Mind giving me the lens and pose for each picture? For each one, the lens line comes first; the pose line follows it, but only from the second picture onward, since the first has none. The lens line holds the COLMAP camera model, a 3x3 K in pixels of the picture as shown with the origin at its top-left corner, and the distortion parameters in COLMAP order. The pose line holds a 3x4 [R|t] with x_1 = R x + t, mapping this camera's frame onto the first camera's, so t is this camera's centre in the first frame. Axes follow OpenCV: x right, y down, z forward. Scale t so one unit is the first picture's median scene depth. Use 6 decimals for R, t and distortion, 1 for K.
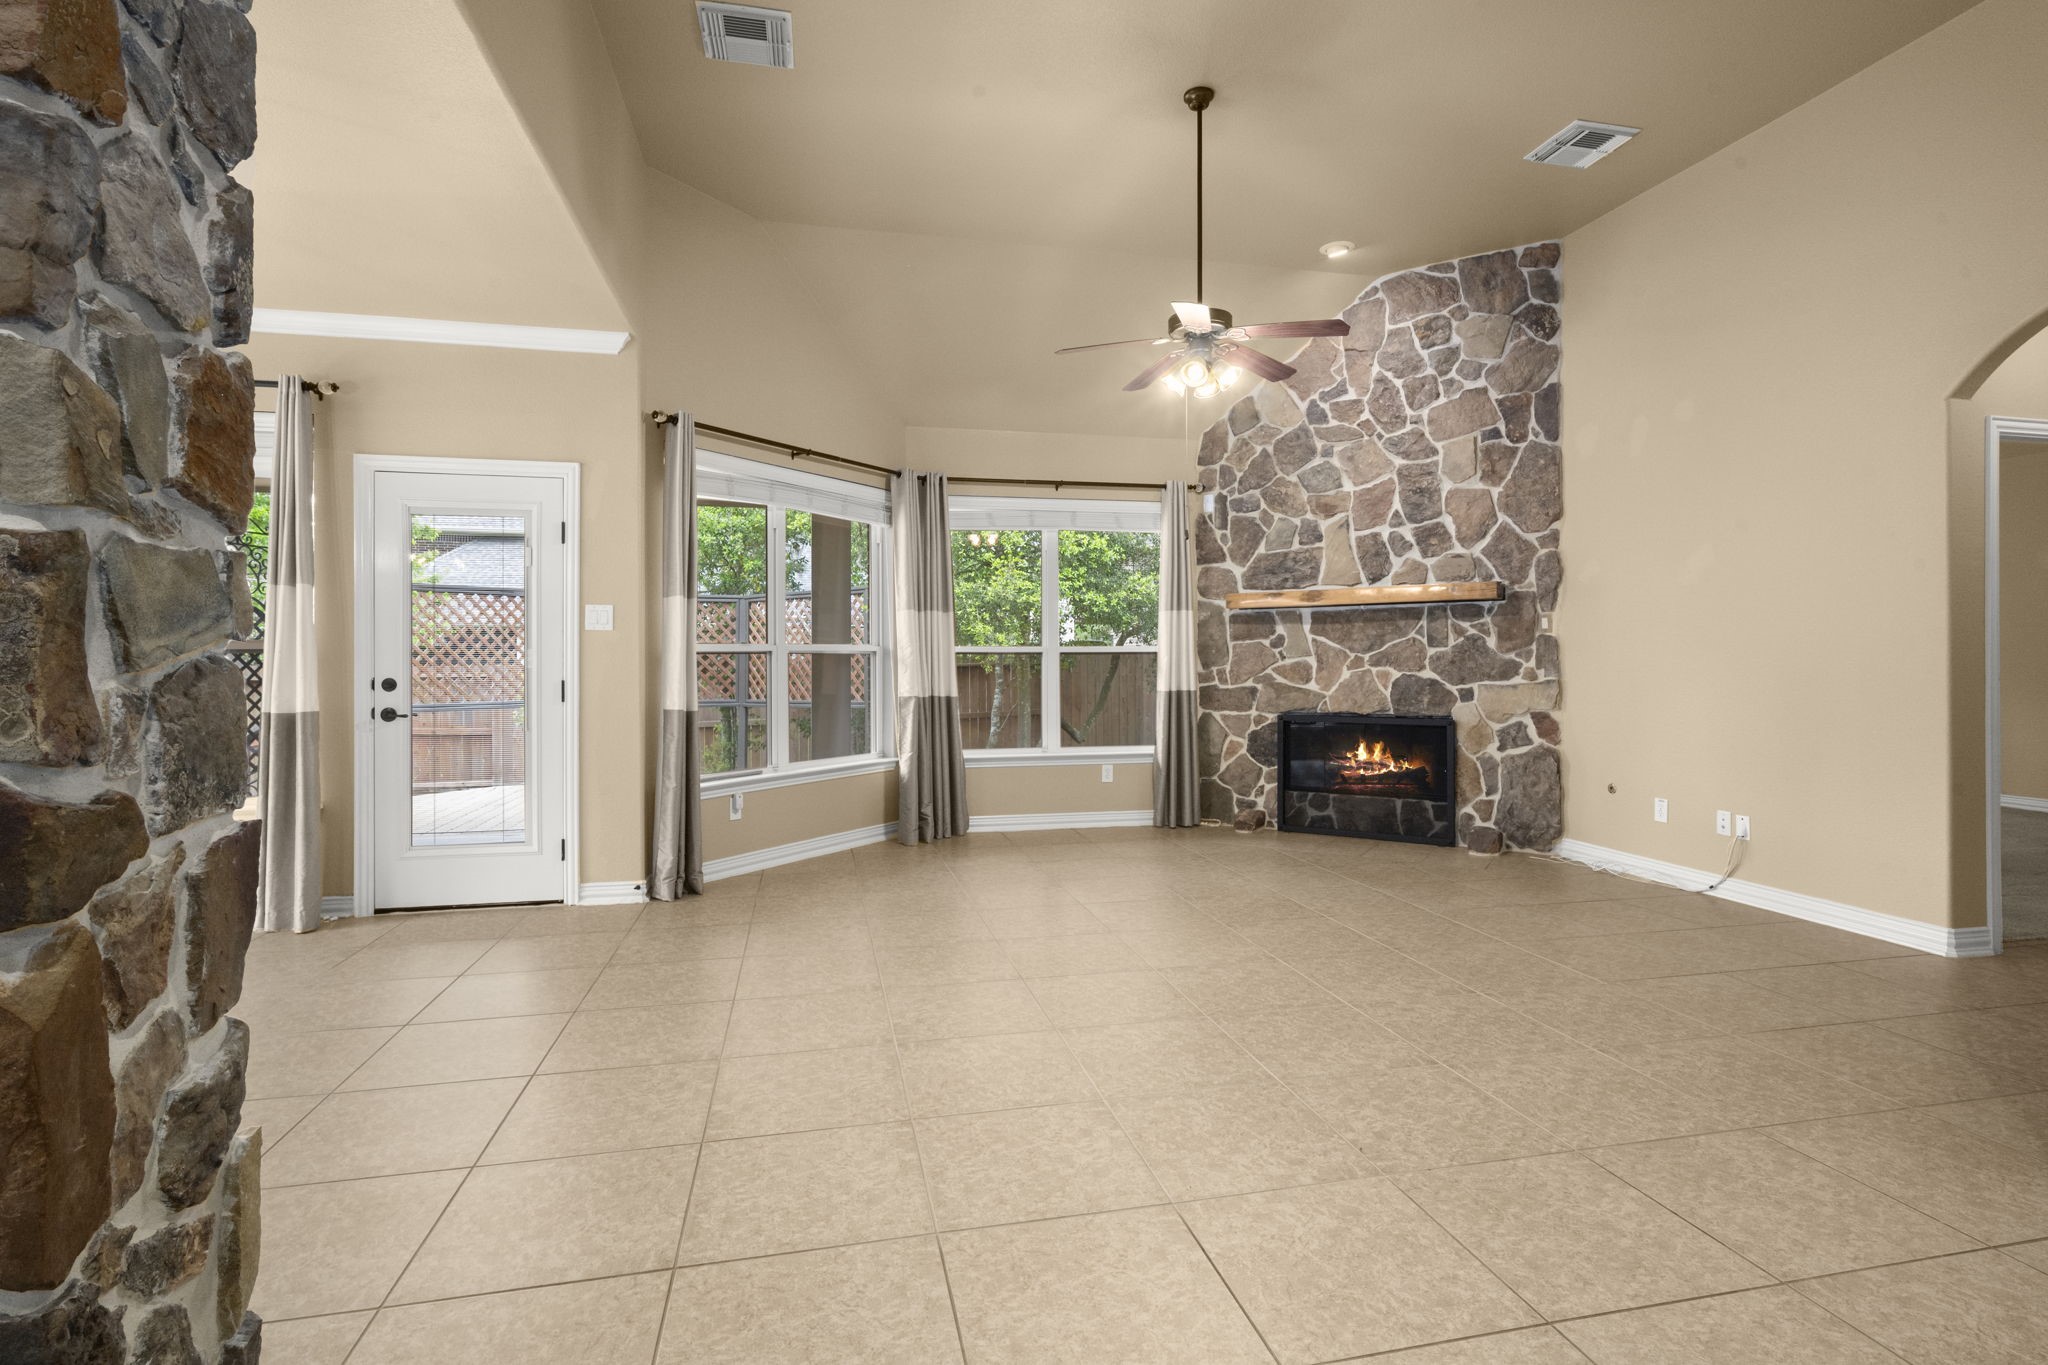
lens RADIAL K [[980.1, 0, 1025.9], [0, 980.1, 660.4], [0, 0, 1]] dist [-0.000933, 0.000240]
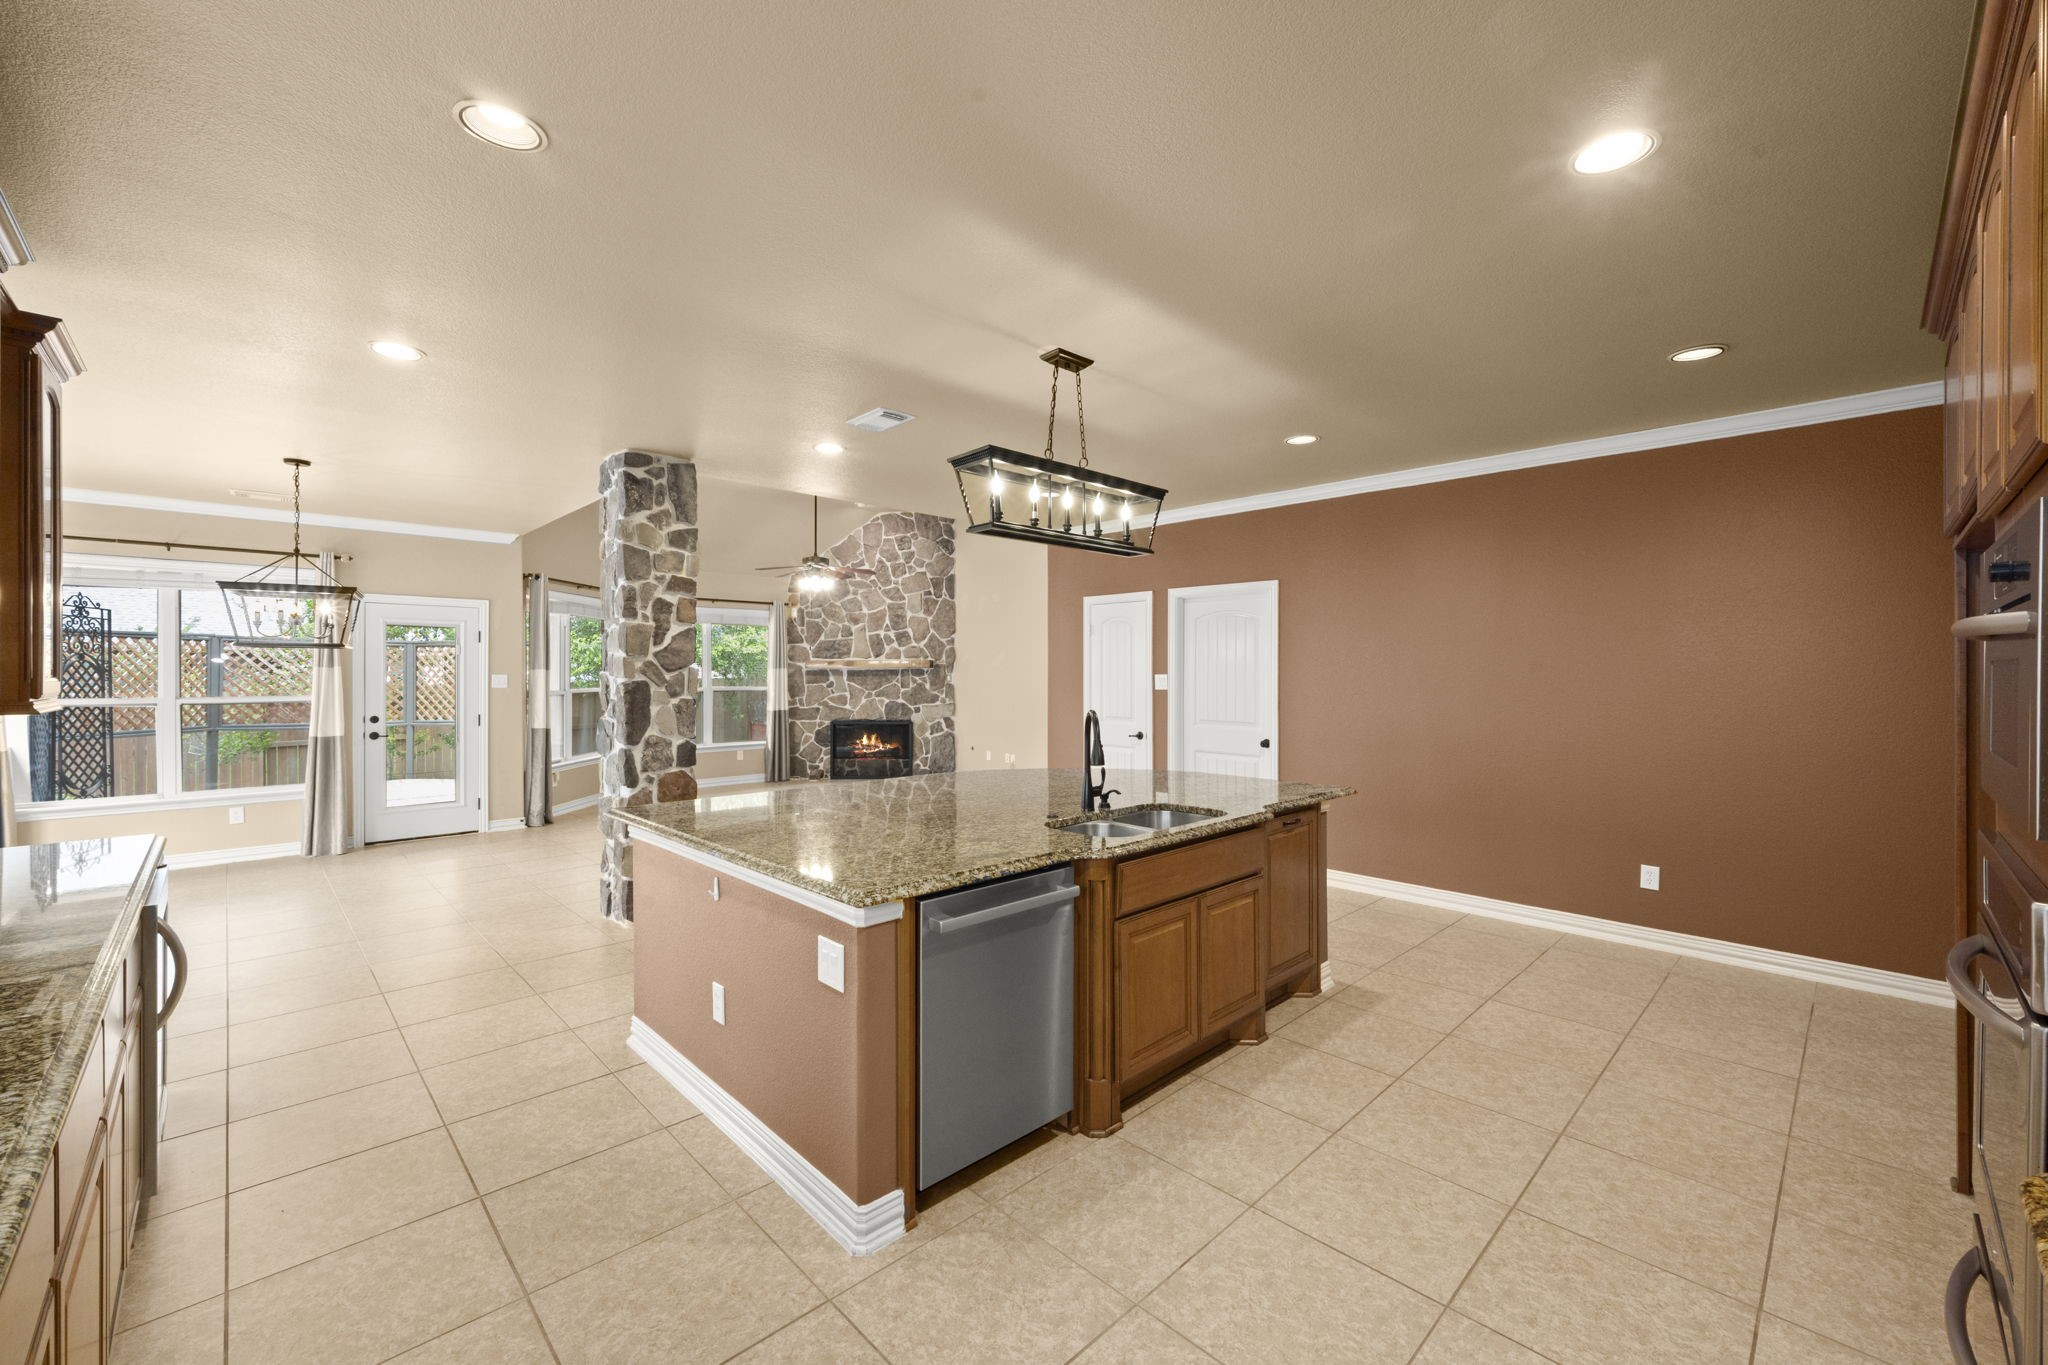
lens RADIAL K [[821.7, 0, 1029.1], [0, 821.7, 674.0], [0, 0, 1]] dist [-0.000964, -0.000145]
pose [[0.848809, 0.001845, 0.528697, -0.306810], [-0.002583, 0.999996, 0.000658, -0.046339], [-0.528694, -0.001924, 0.848810, -0.685814]]
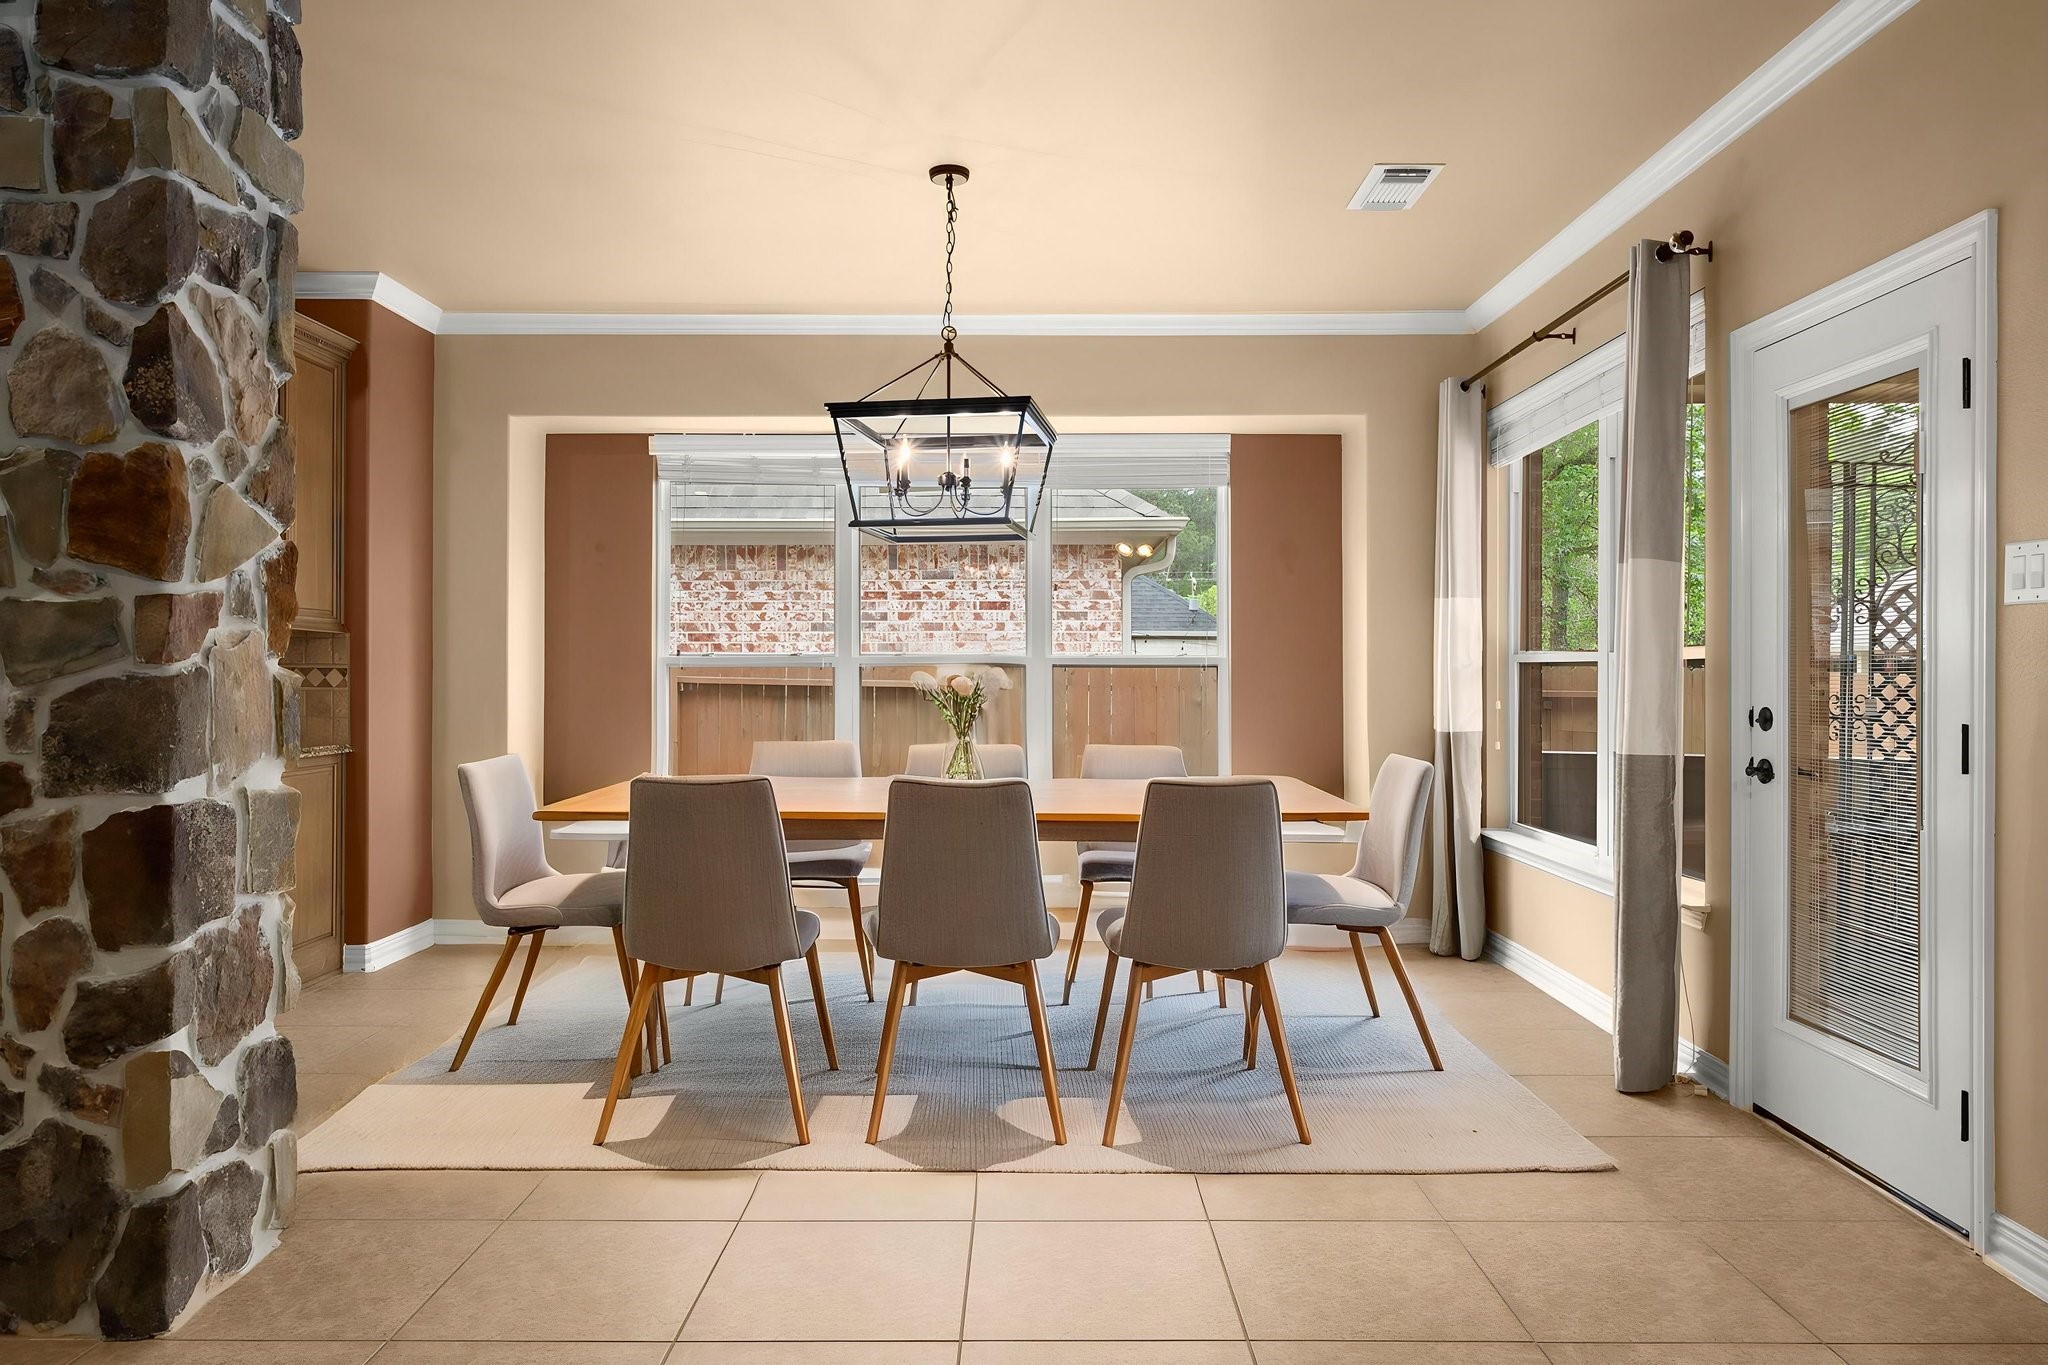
lens RADIAL K [[1294.2, 0, 1023.9], [0, 1294.2, 667.8], [0, 0, 1]] dist [0.001215, -0.000416]
pose [[-0.219245, -0.001589, -0.975669, 0.132176], [-0.000888, 0.999999, -0.001429, -0.002642], [0.975669, 0.000553, -0.219246, 0.539344]]
